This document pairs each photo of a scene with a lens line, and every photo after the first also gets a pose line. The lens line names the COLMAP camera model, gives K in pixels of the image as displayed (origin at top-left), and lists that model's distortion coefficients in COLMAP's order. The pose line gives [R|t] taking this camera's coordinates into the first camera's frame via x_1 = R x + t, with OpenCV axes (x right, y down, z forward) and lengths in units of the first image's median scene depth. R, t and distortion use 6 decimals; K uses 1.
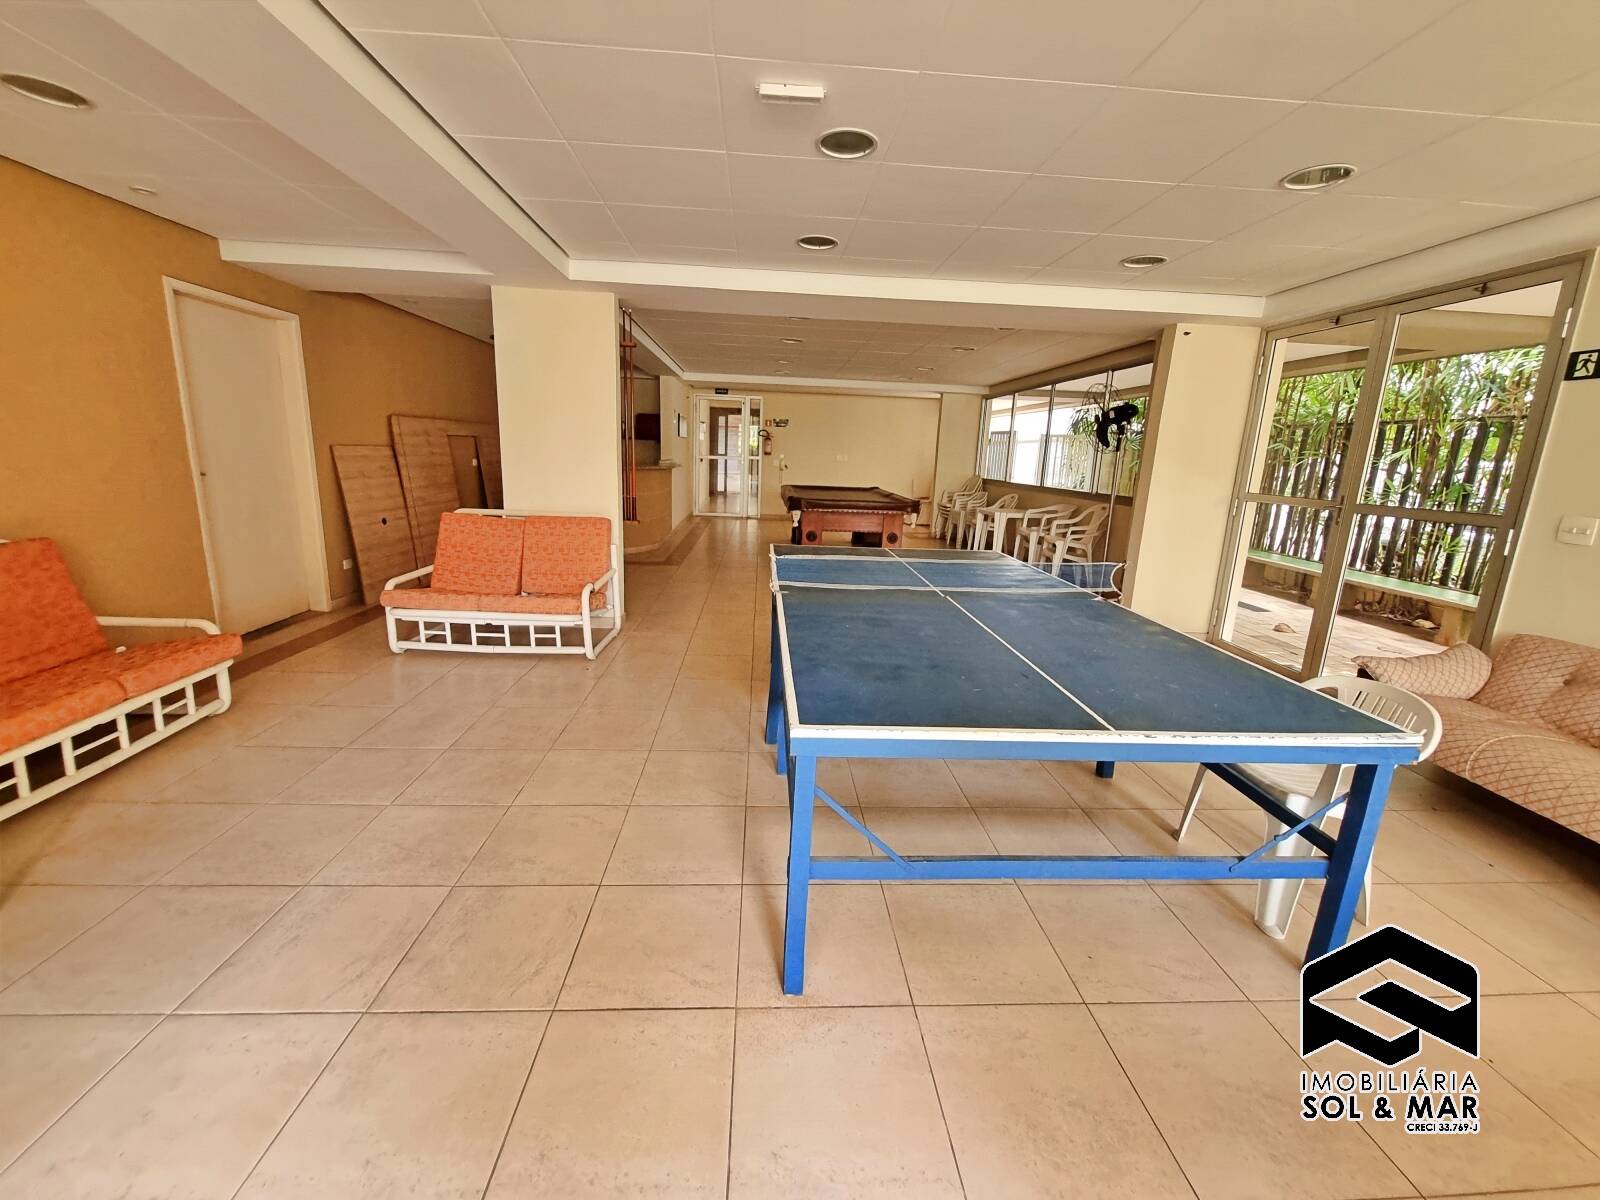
lens RADIAL K [[622.1, 0, 804.6], [0, 622.1, 576.1], [0, 0, 1]] dist [0.005489, -0.000064]
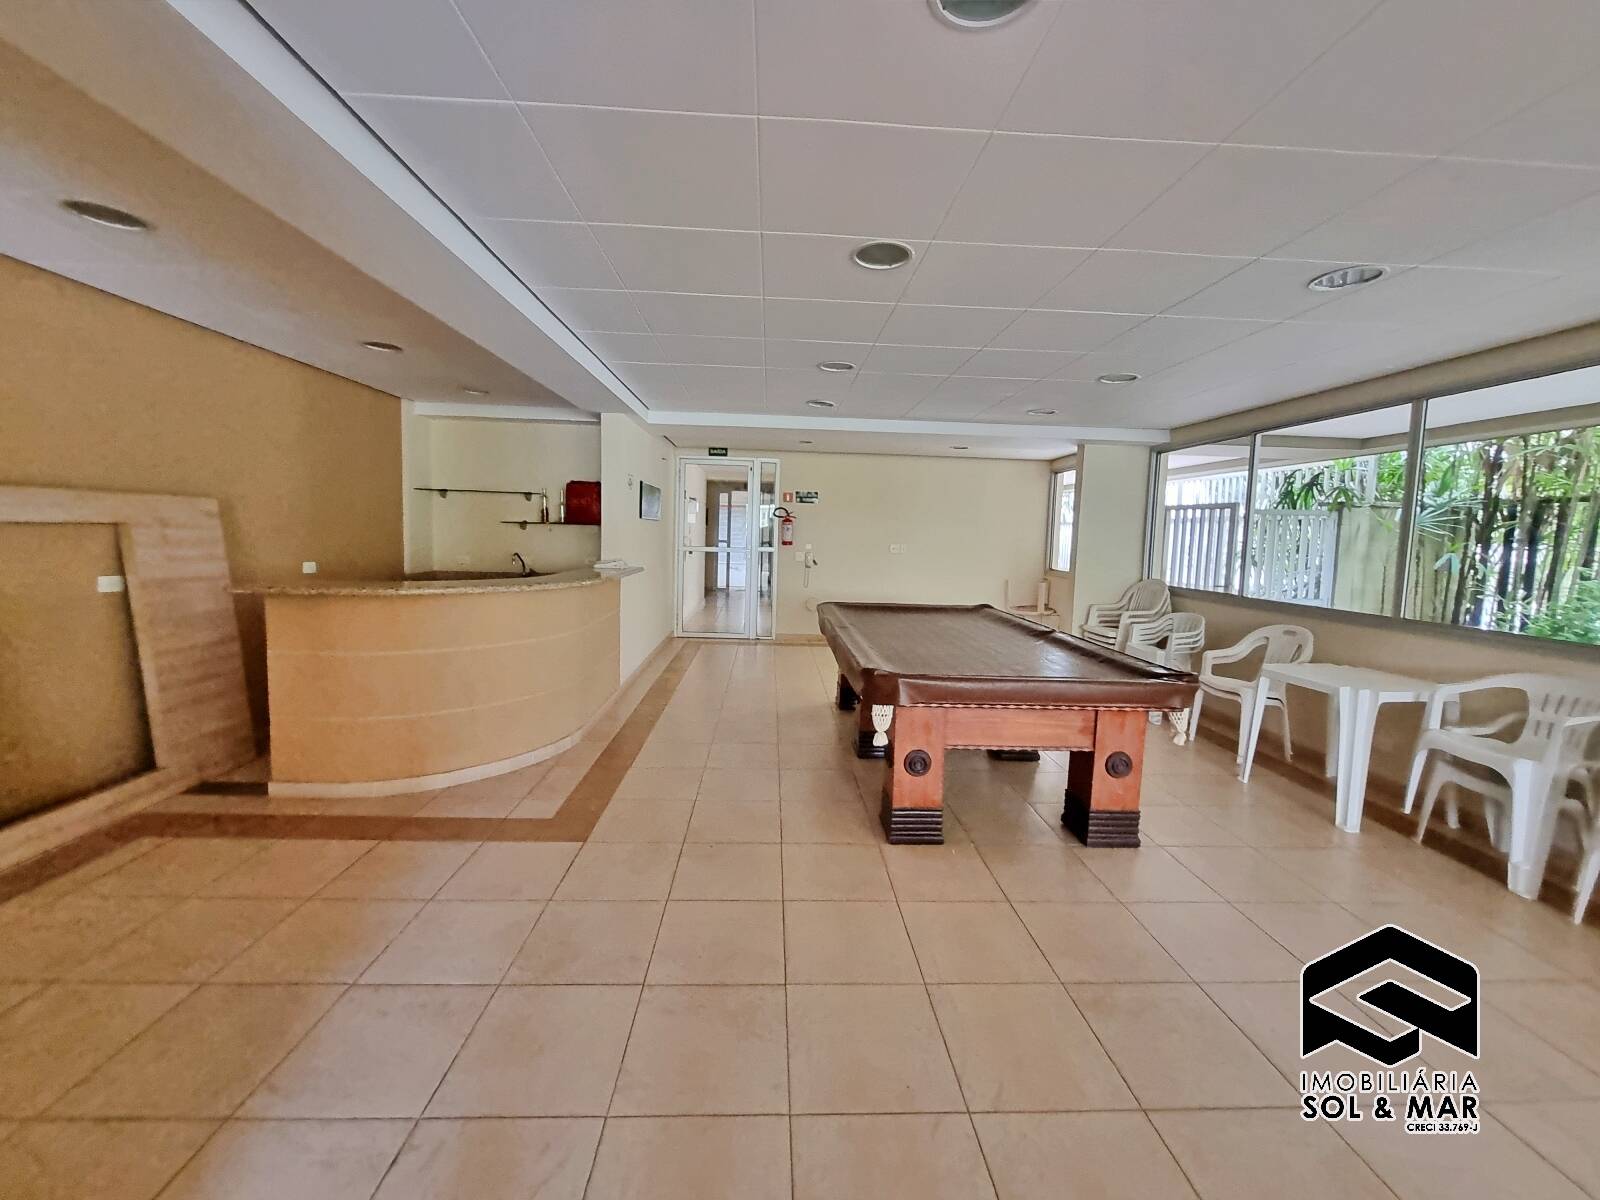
lens RADIAL K [[622.1, 0, 804.6], [0, 622.1, 576.1], [0, 0, 1]] dist [0.005489, -0.000064]
pose [[0.999911, -0.007714, -0.010840, -0.033698], [0.006285, 0.991991, -0.126149, -0.078499], [0.011727, 0.126070, 0.991952, 0.349554]]
